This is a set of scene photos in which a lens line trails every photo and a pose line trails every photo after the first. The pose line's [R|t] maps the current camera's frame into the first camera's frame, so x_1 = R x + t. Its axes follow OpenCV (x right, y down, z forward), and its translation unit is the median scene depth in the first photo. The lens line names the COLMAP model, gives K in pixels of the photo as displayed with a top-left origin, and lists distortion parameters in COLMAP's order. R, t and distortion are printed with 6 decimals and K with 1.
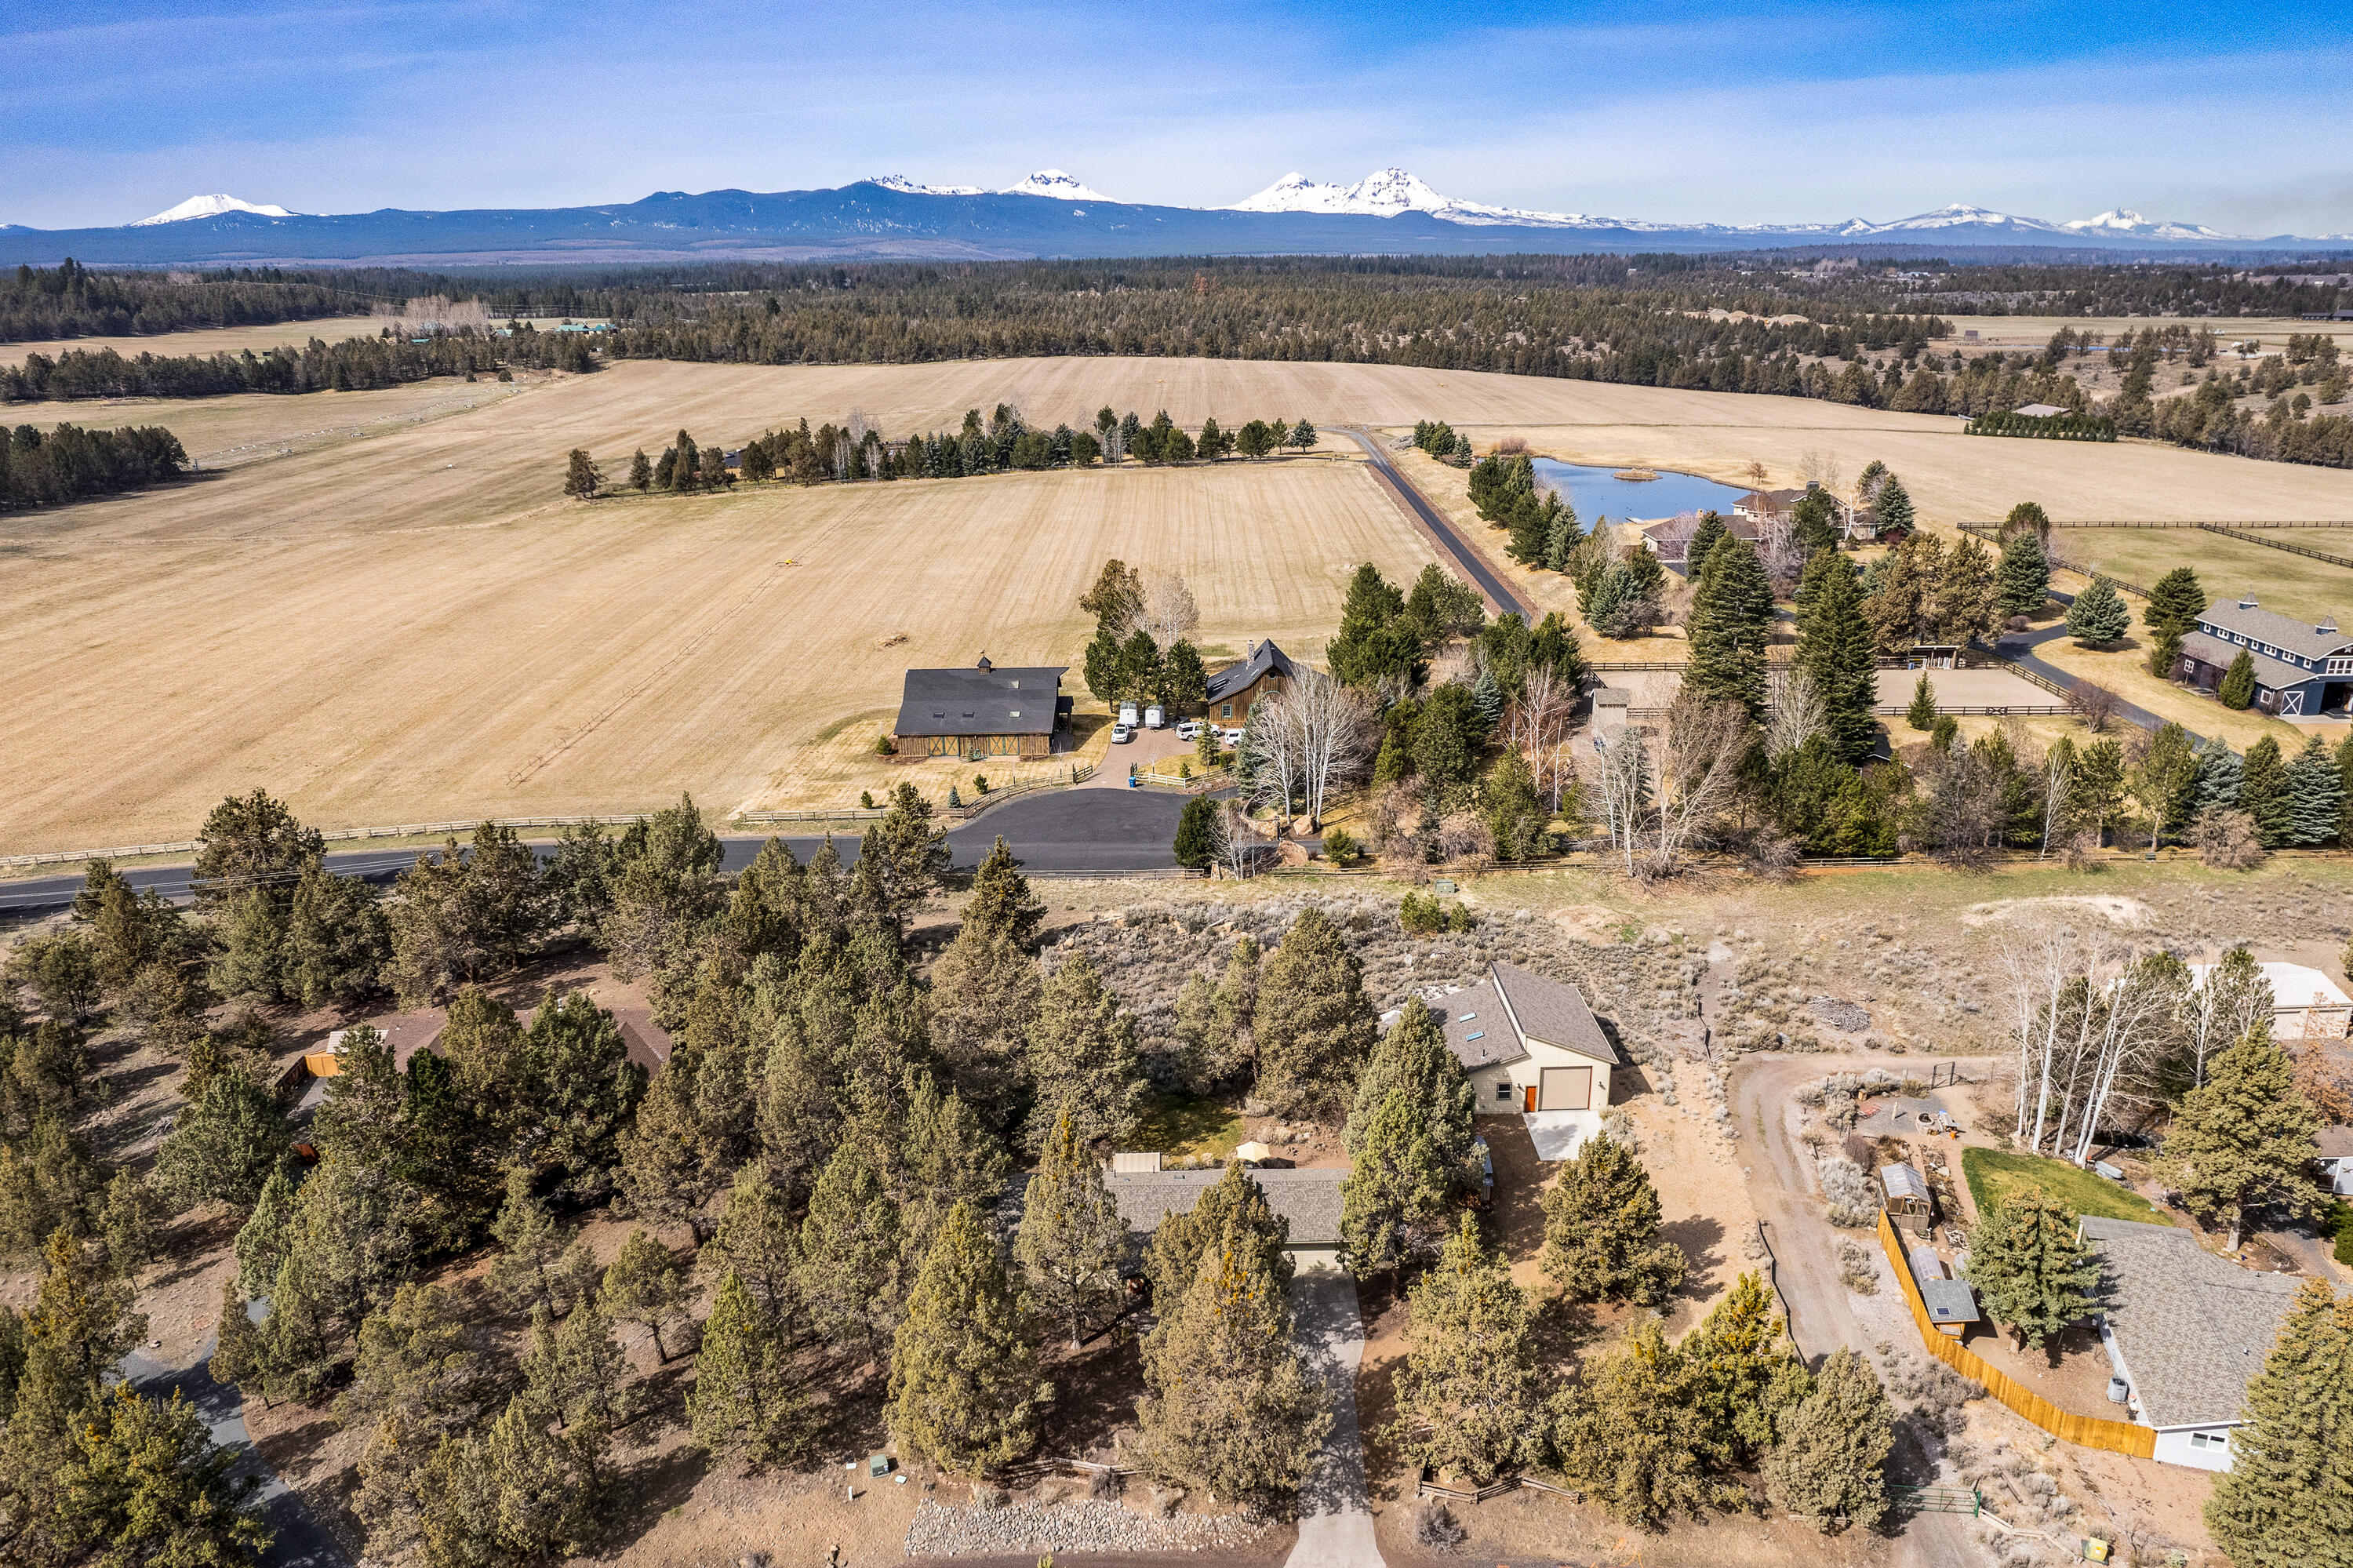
lens RADIAL K [[1550.8, 0, 1185.5], [0, 1550.8, 775.0], [0, 0, 1]] dist [-0.044887, 0.000801]
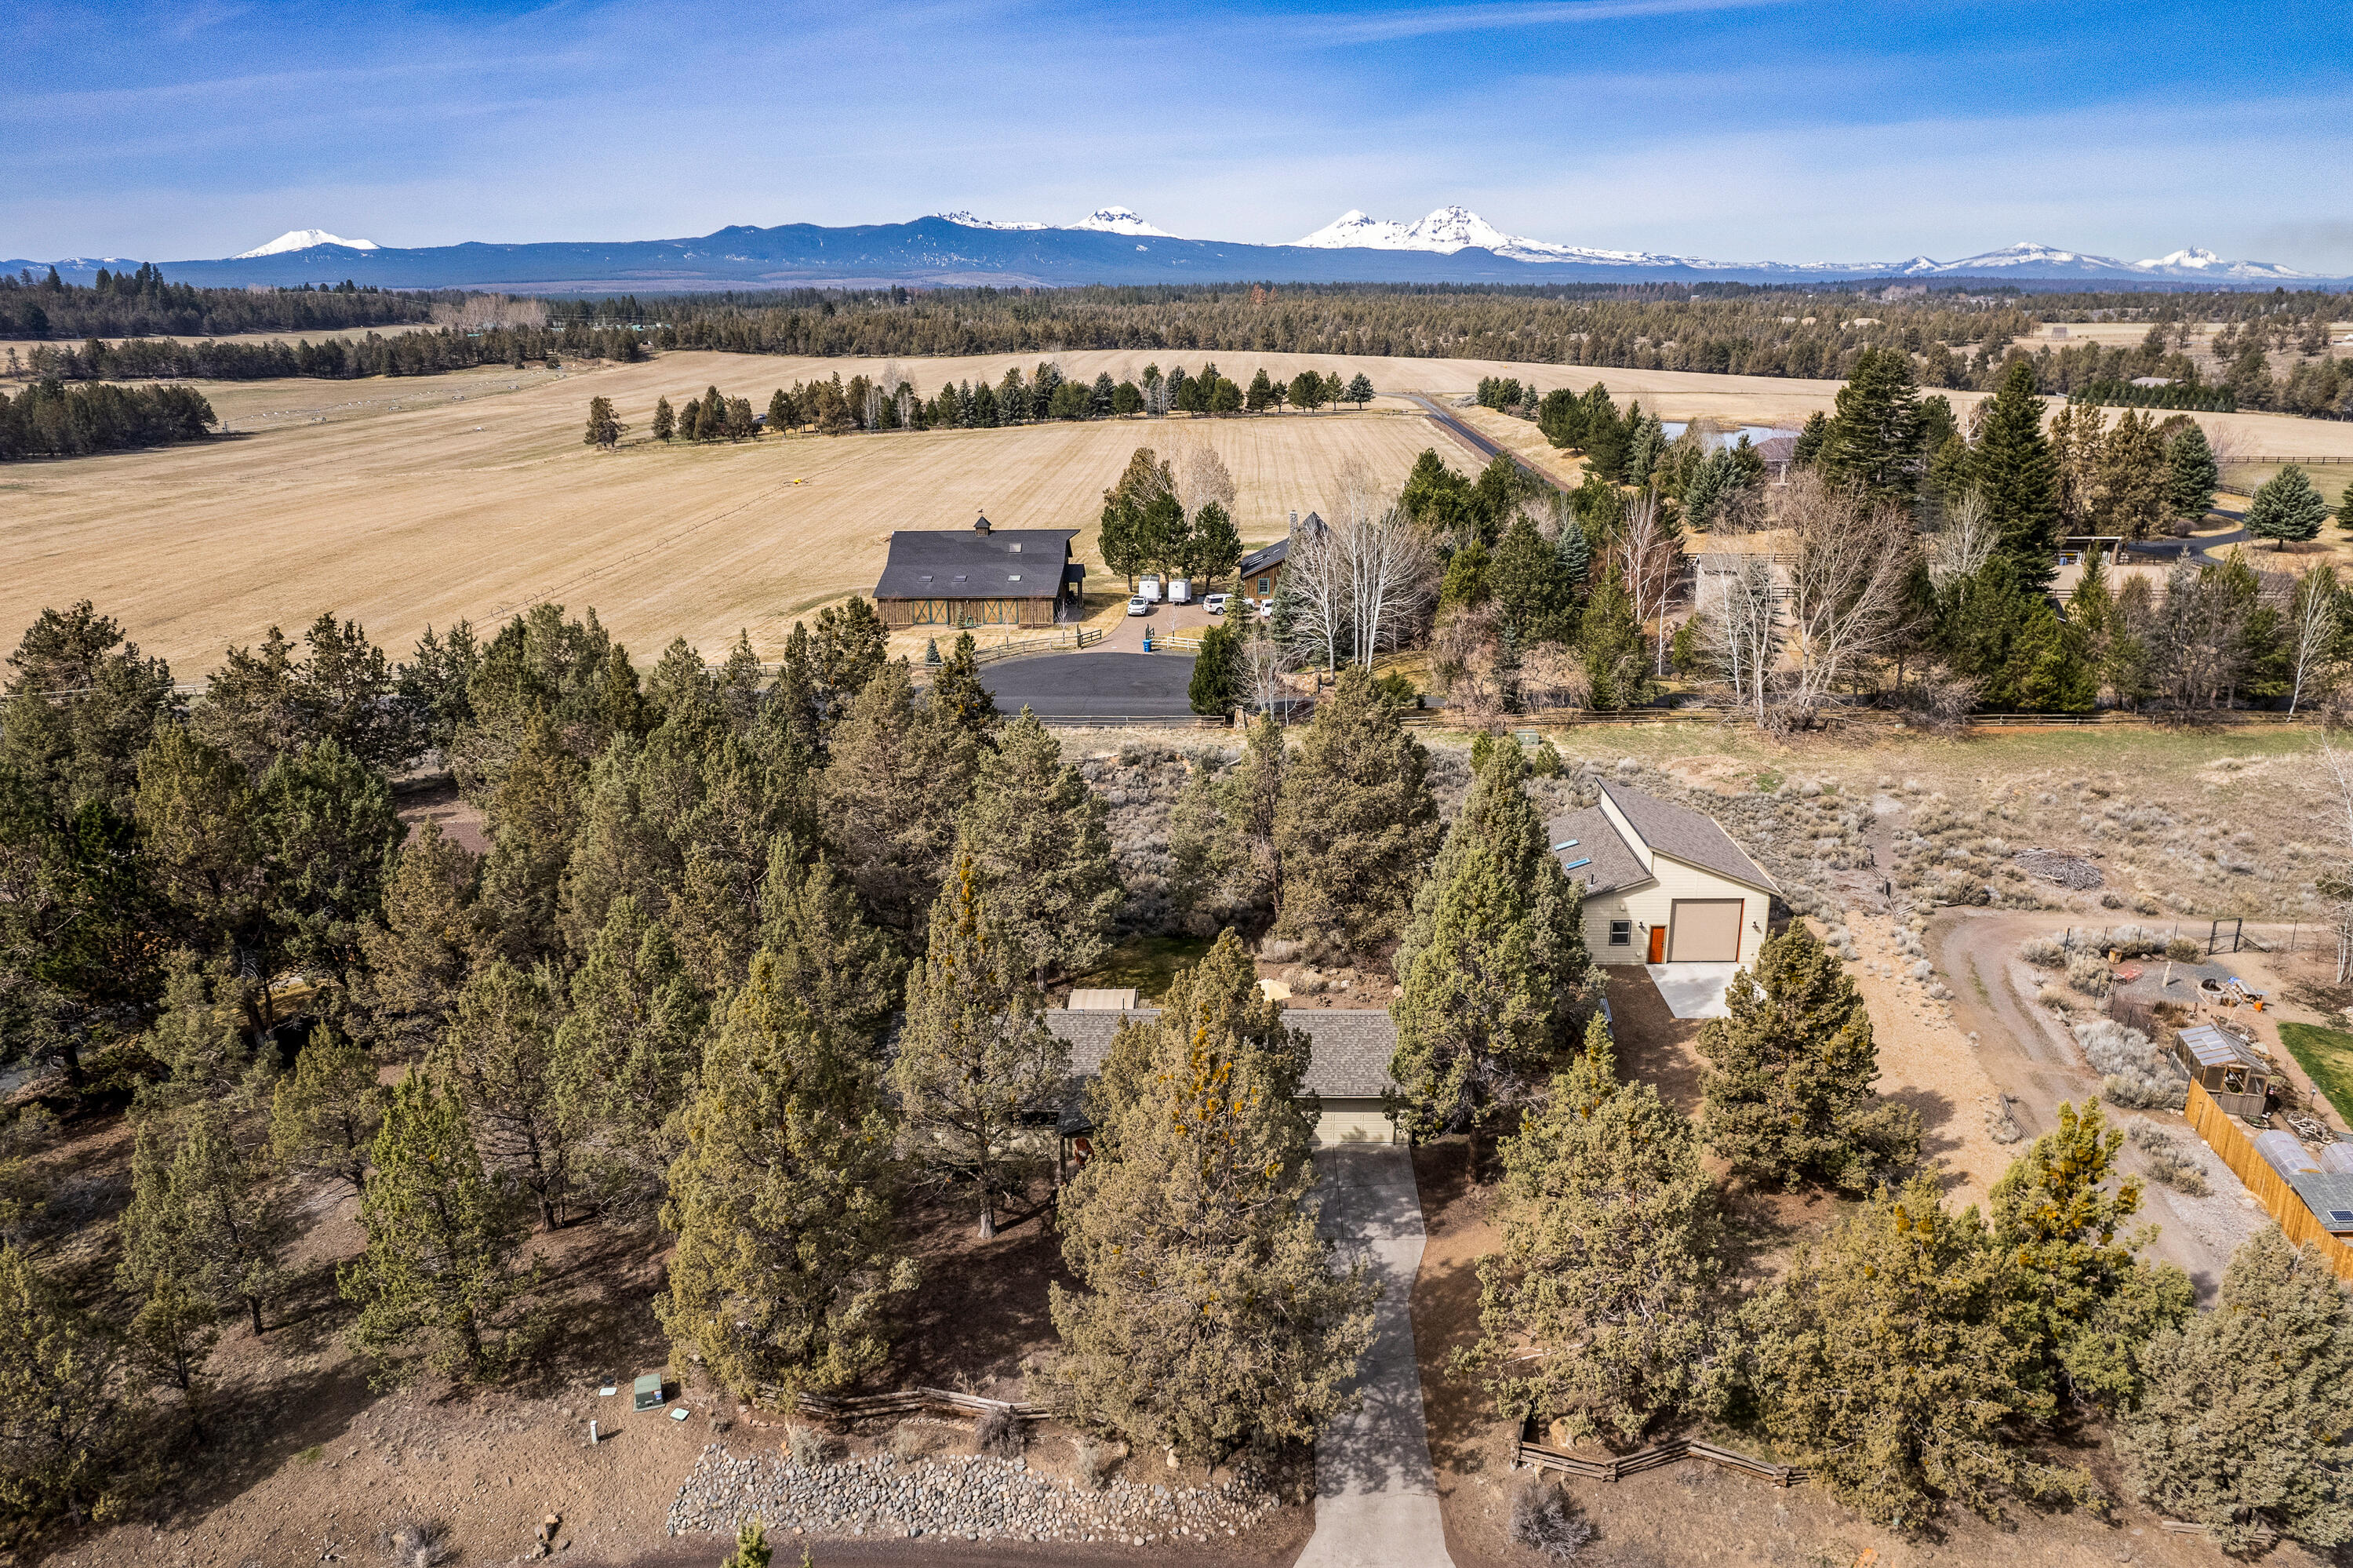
lens RADIAL K [[1545.8, 0, 1176.5], [0, 1545.8, 784.0], [0, 0, 1]] dist [-0.070555, 0.061011]
pose [[0.999076, 0.015309, -0.040165, 0.027388], [-0.015791, 0.999807, -0.011708, 0.149007], [0.039978, 0.012331, 0.999124, 0.277558]]
